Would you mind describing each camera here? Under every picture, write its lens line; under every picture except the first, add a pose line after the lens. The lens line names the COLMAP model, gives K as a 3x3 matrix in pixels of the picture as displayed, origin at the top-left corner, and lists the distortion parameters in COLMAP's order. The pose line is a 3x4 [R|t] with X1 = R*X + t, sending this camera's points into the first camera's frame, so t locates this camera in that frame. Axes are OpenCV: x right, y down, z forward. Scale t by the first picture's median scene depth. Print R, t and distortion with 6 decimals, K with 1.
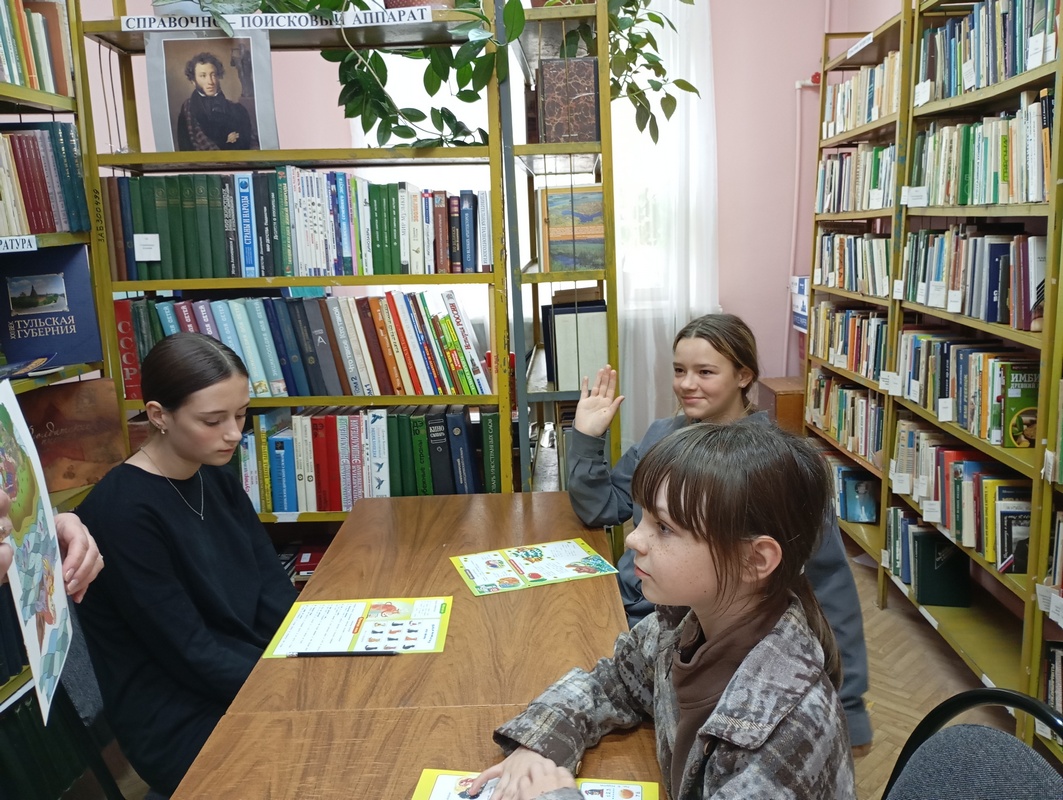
lens RADIAL K [[884.4, 0, 537.2], [0, 884.4, 393.4], [0, 0, 1]] dist [0.062131, -0.076566]
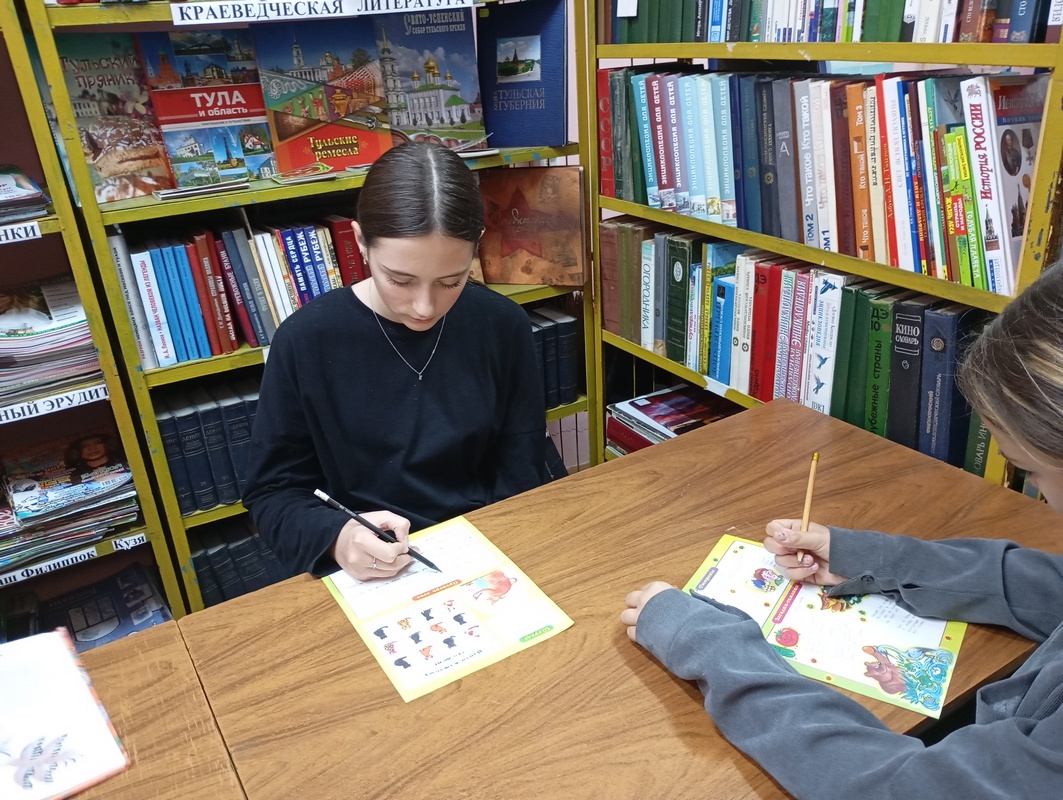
lens RADIAL K [[884.4, 0, 523.5], [0, 884.4, 395.9], [0, 0, 1]] dist [0.062131, -0.076566]
pose [[0.517862, 0.336879, -0.786341, 0.232365], [-0.110859, 0.937874, 0.328790, -0.084509], [0.848251, -0.083095, 0.523035, 0.491601]]
